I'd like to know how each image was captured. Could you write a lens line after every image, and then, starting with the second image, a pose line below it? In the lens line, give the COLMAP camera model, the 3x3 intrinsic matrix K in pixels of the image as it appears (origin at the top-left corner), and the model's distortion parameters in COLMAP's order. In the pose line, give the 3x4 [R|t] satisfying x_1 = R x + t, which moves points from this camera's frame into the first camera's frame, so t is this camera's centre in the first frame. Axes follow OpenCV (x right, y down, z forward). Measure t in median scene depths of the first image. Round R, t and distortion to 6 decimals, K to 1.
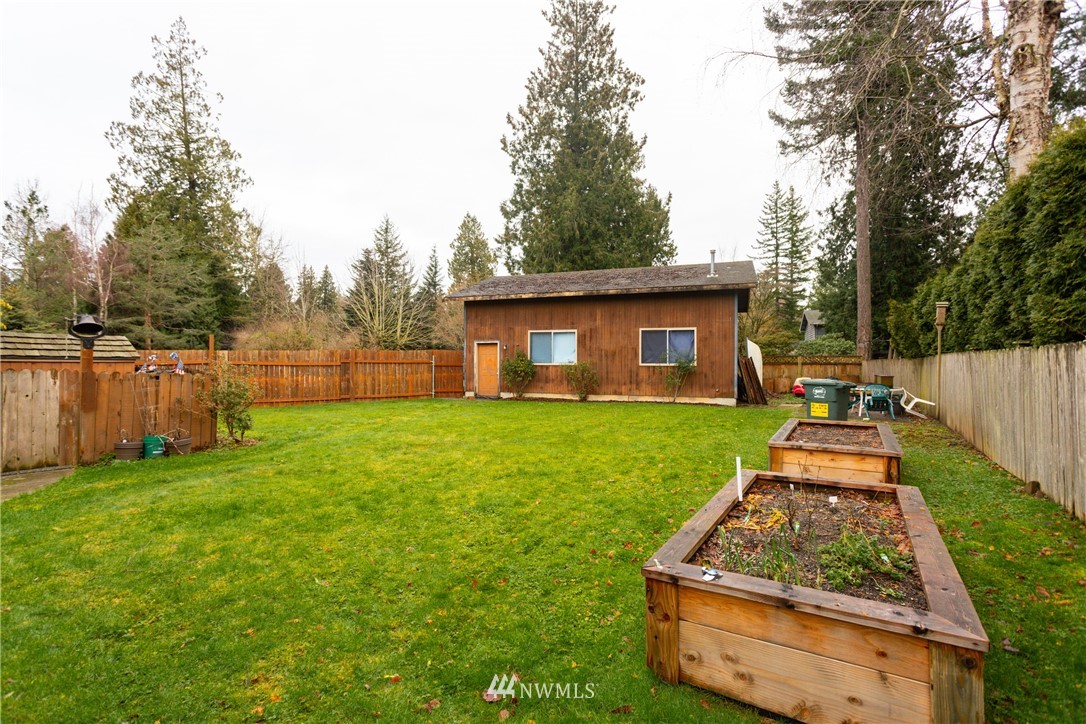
lens RADIAL K [[515.3, 0, 537.8], [0, 515.3, 363.3], [0, 0, 1]] dist [0.002029, 0.001127]
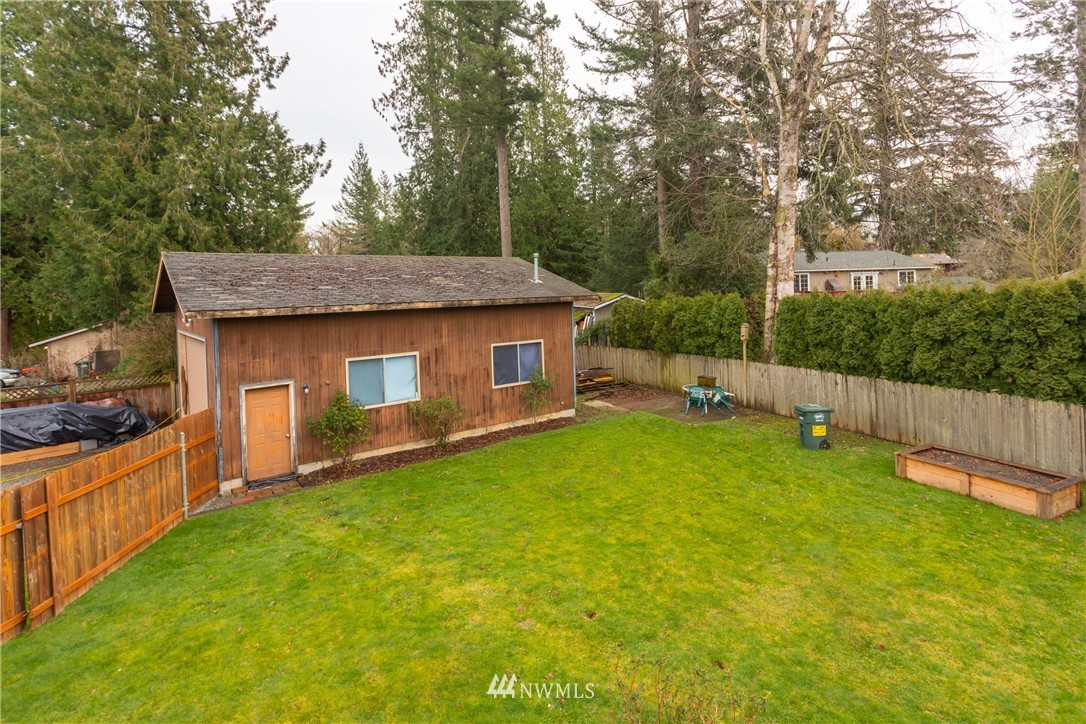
lens RADIAL K [[554.4, 0, 549.7], [0, 554.4, 299.9], [0, 0, 1]] dist [0.004831, -0.000454]
pose [[0.505652, -0.032570, 0.862122, -0.503265], [0.034341, 0.999255, 0.017608, -0.145803], [-0.862054, 0.020702, 0.506394, 0.447073]]
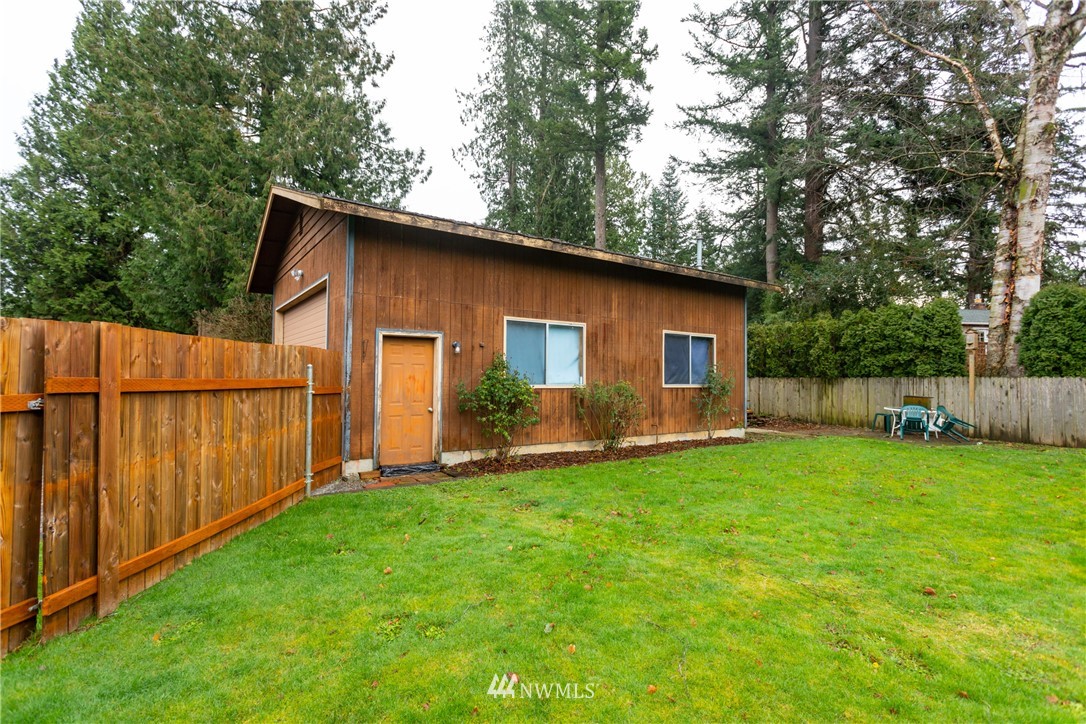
lens RADIAL K [[515.3, 0, 537.8], [0, 515.3, 363.3], [0, 0, 1]] dist [0.002029, 0.001127]
pose [[0.565973, 0.023882, 0.824078, -0.408511], [-0.004979, 0.999661, -0.025551, -0.008198], [-0.824409, 0.010358, 0.565900, 0.734325]]
